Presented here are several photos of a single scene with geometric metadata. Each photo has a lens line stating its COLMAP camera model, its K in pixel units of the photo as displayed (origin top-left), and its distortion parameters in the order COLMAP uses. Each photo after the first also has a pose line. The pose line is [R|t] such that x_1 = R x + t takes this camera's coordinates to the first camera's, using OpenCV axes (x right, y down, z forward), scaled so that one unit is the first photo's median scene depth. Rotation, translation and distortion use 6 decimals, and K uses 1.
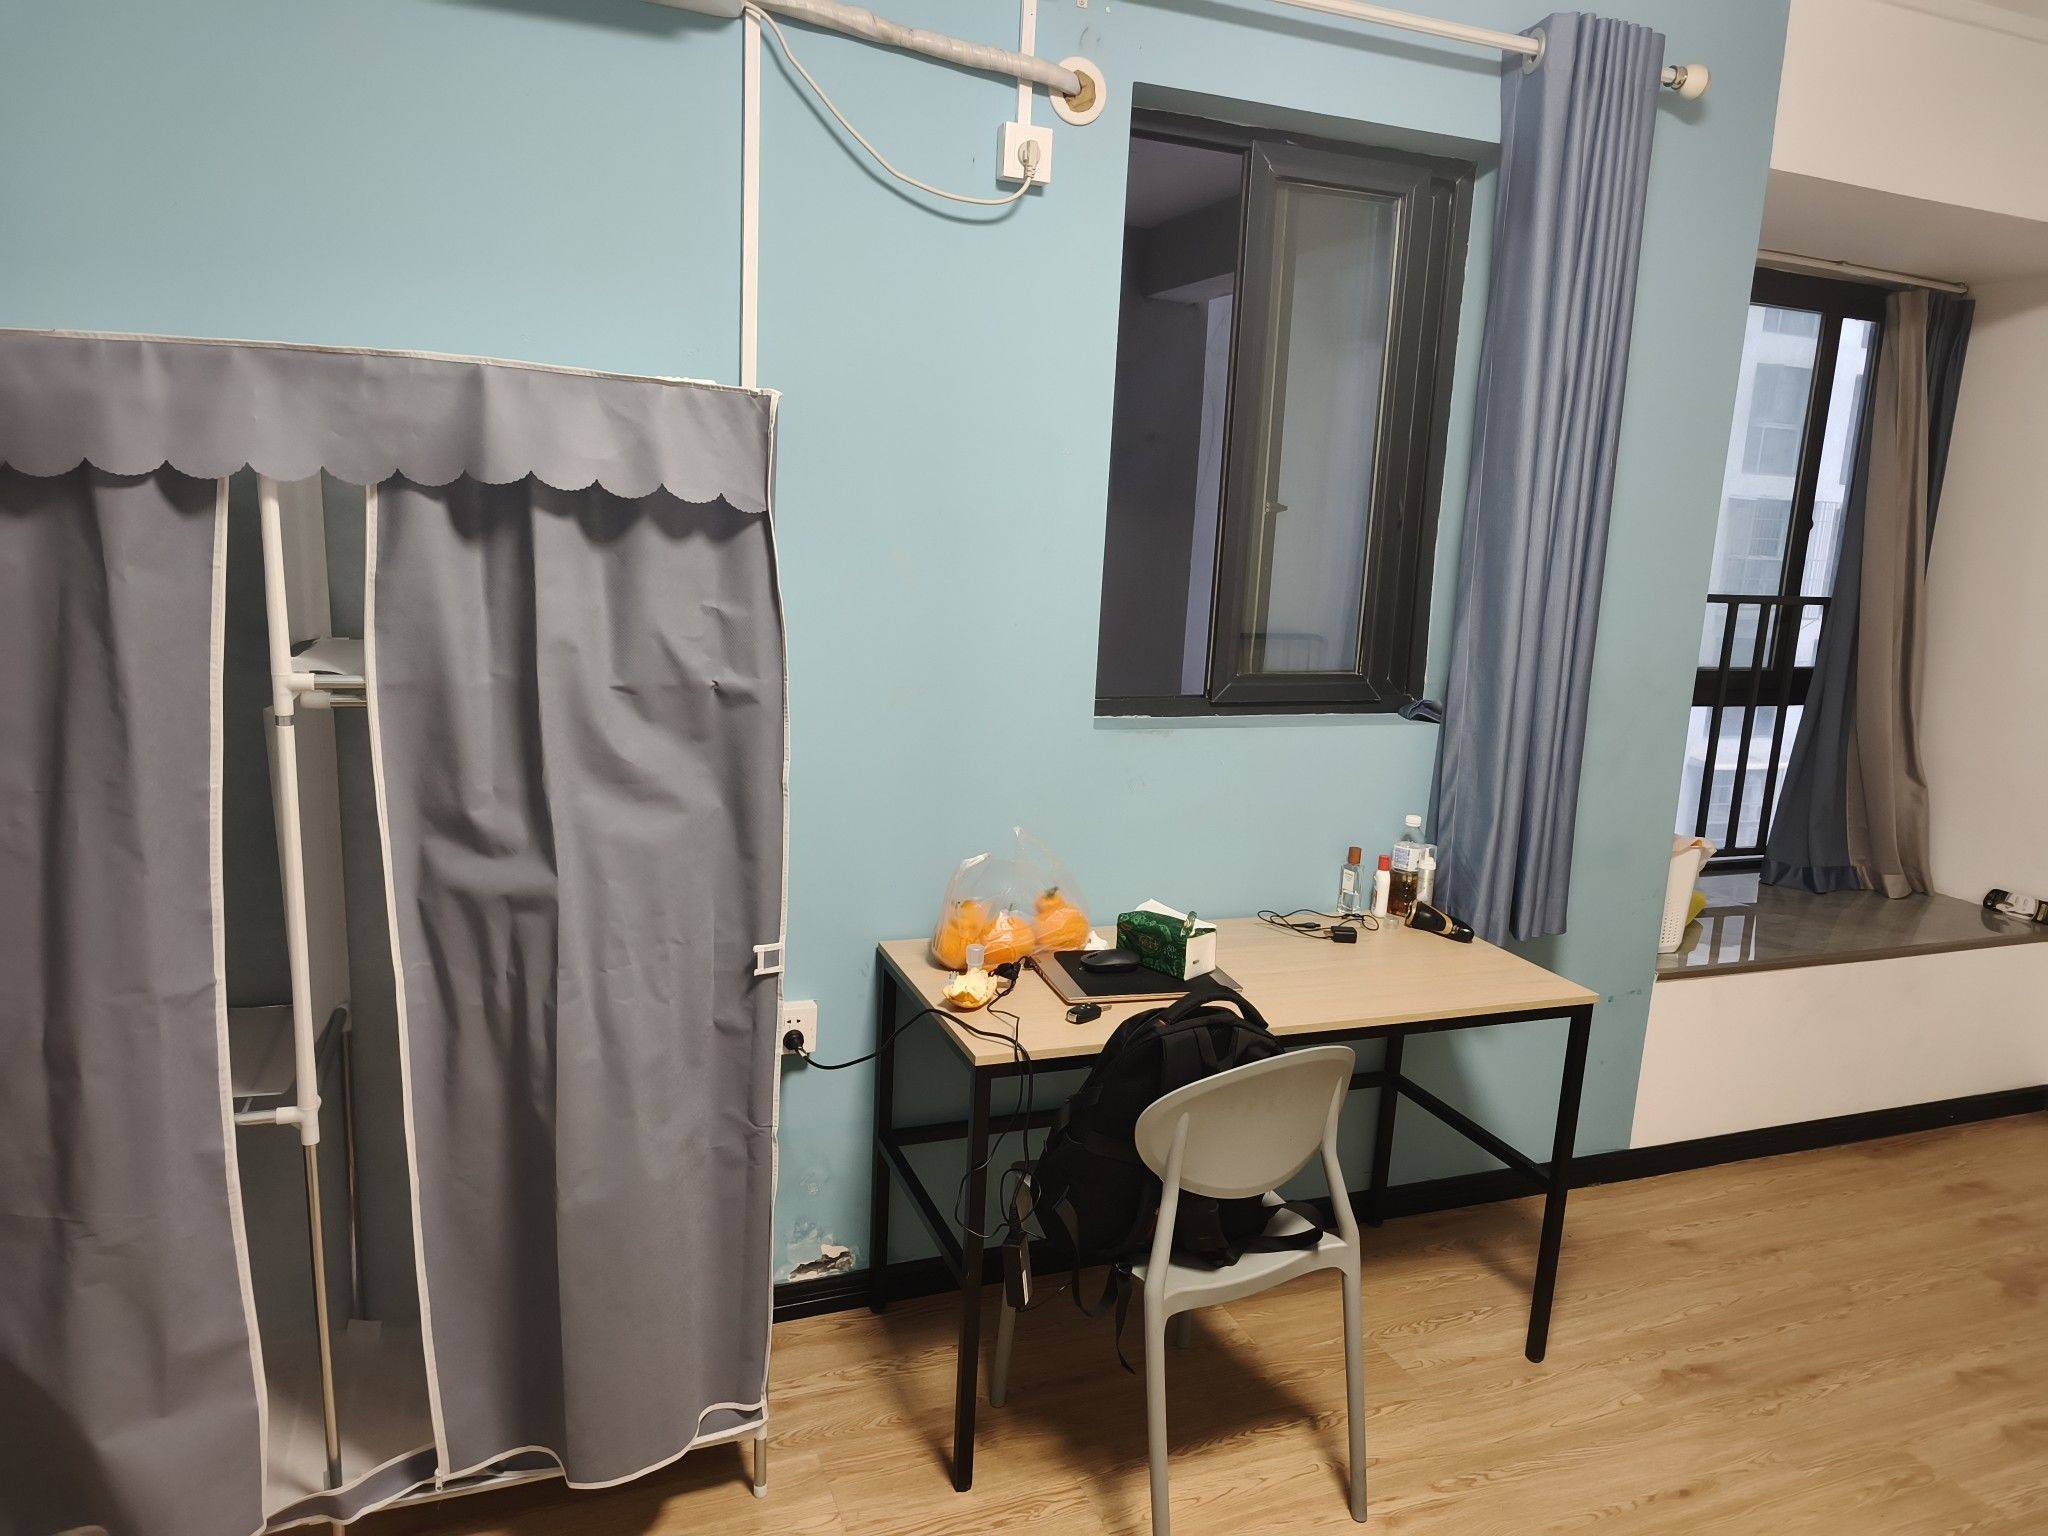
lens RADIAL K [[1368.9, 0, 1024.0], [0, 1368.9, 768.0], [0, 0, 1]] dist [0.055545, -0.064114]
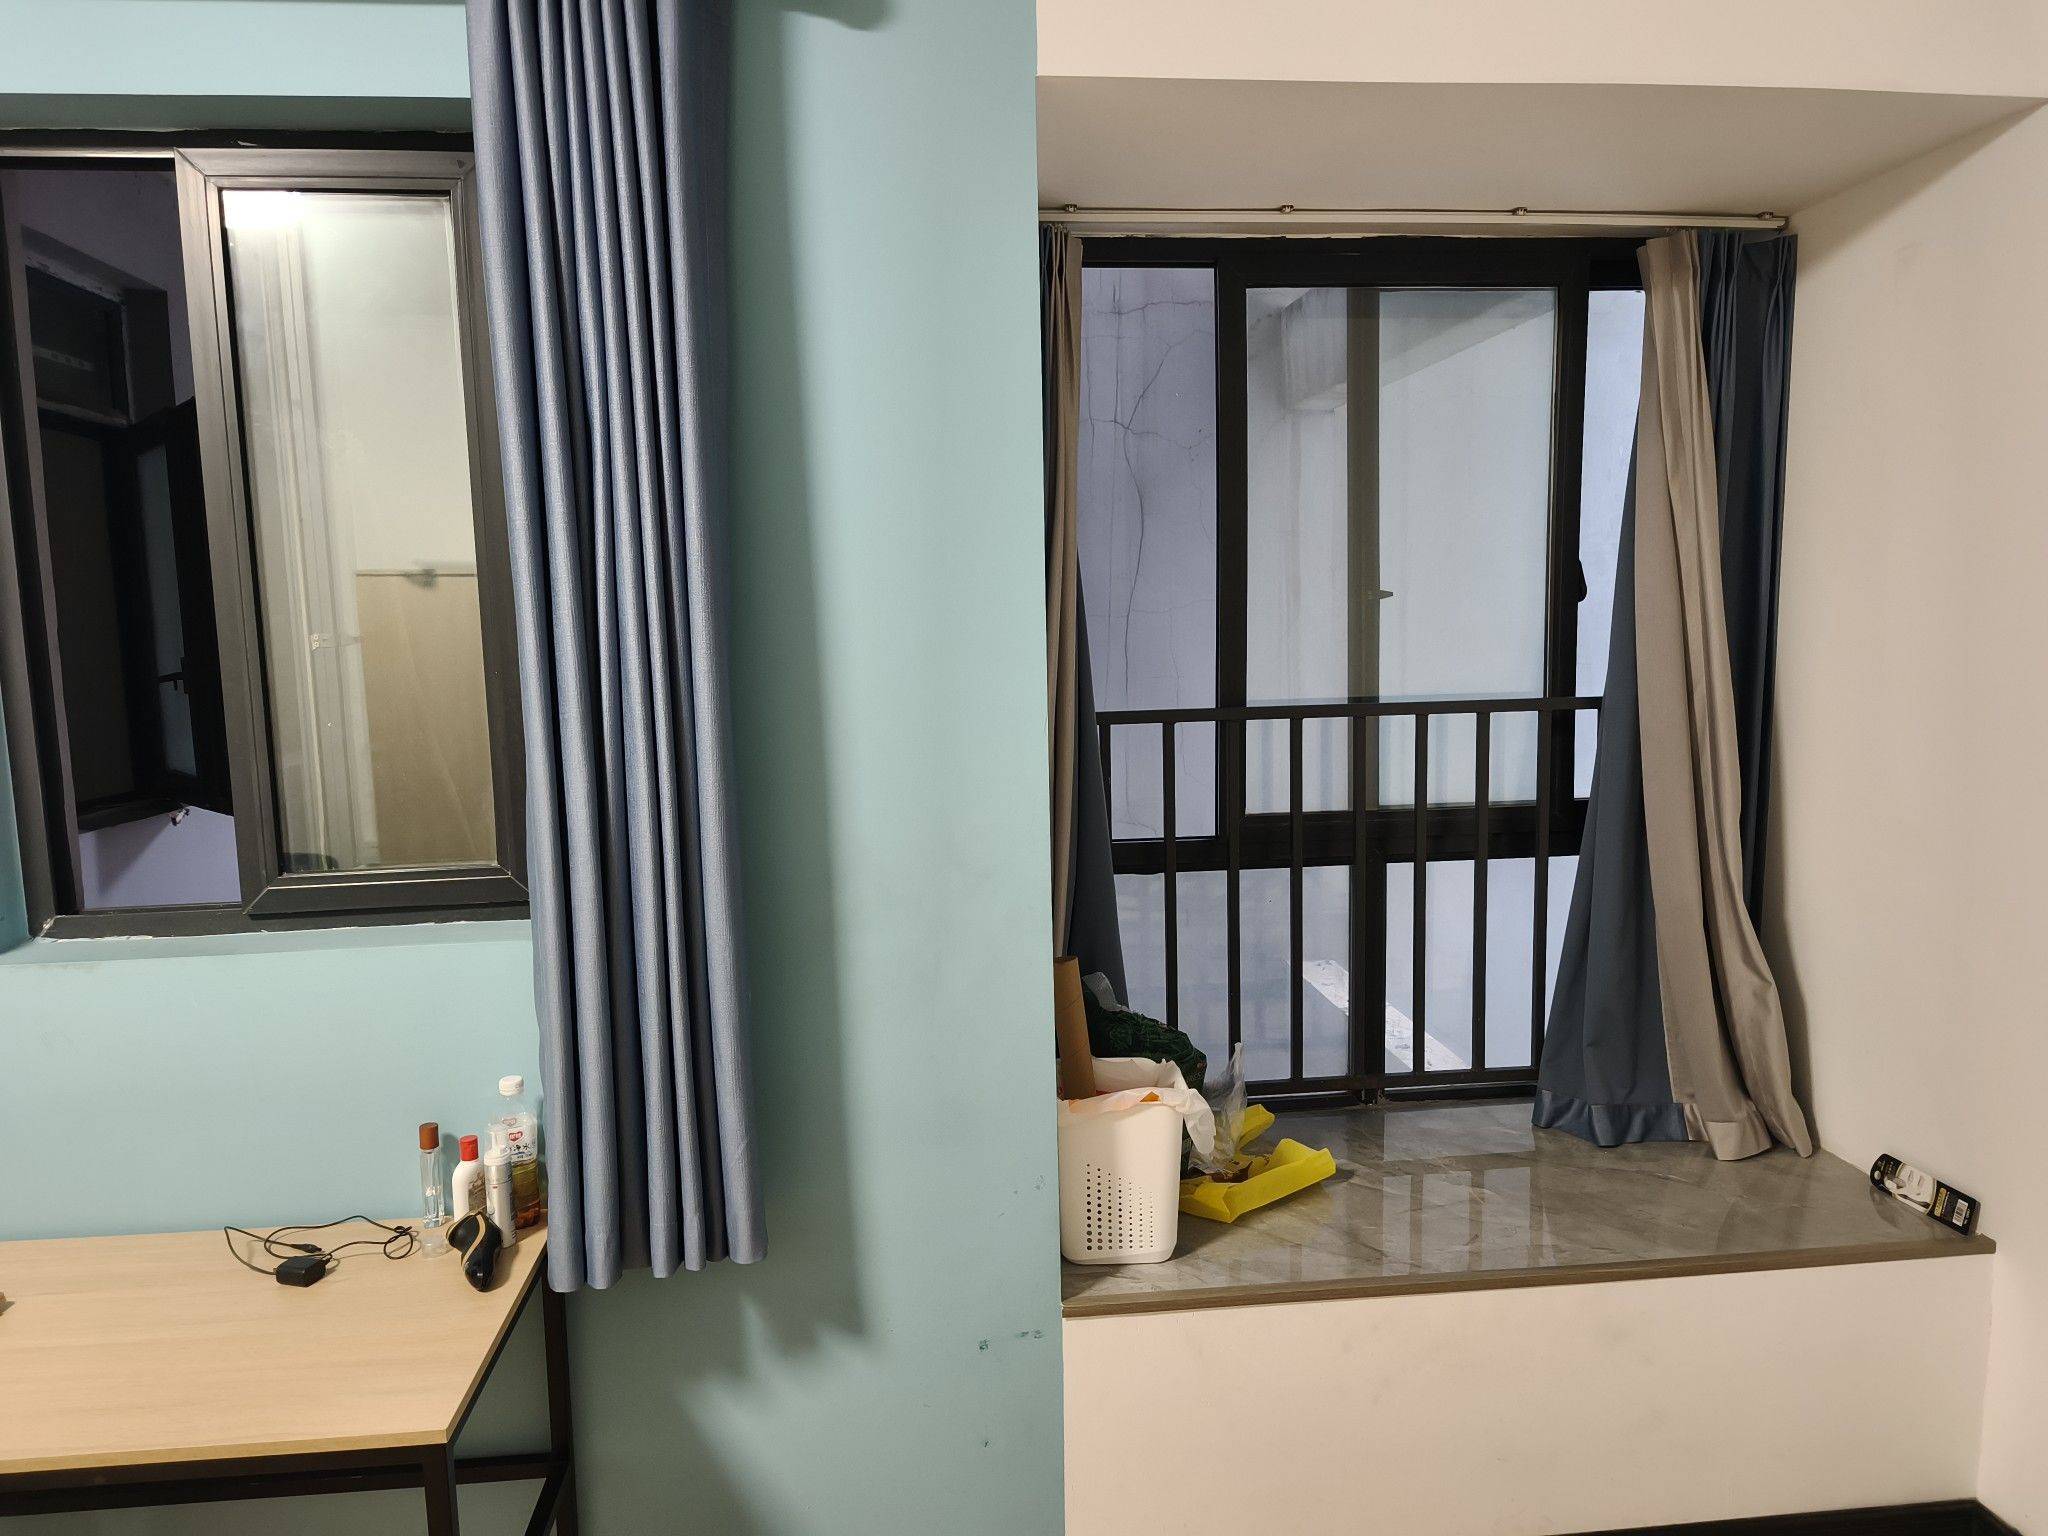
lens RADIAL K [[1368.9, 0, 1024.0], [0, 1368.9, 768.0], [0, 0, 1]] dist [0.055545, -0.064114]
pose [[0.961077, -0.039038, -0.273509, 0.508957], [0.017784, 0.996655, -0.079762, -0.041546], [0.275708, 0.071793, 0.958557, 0.291068]]
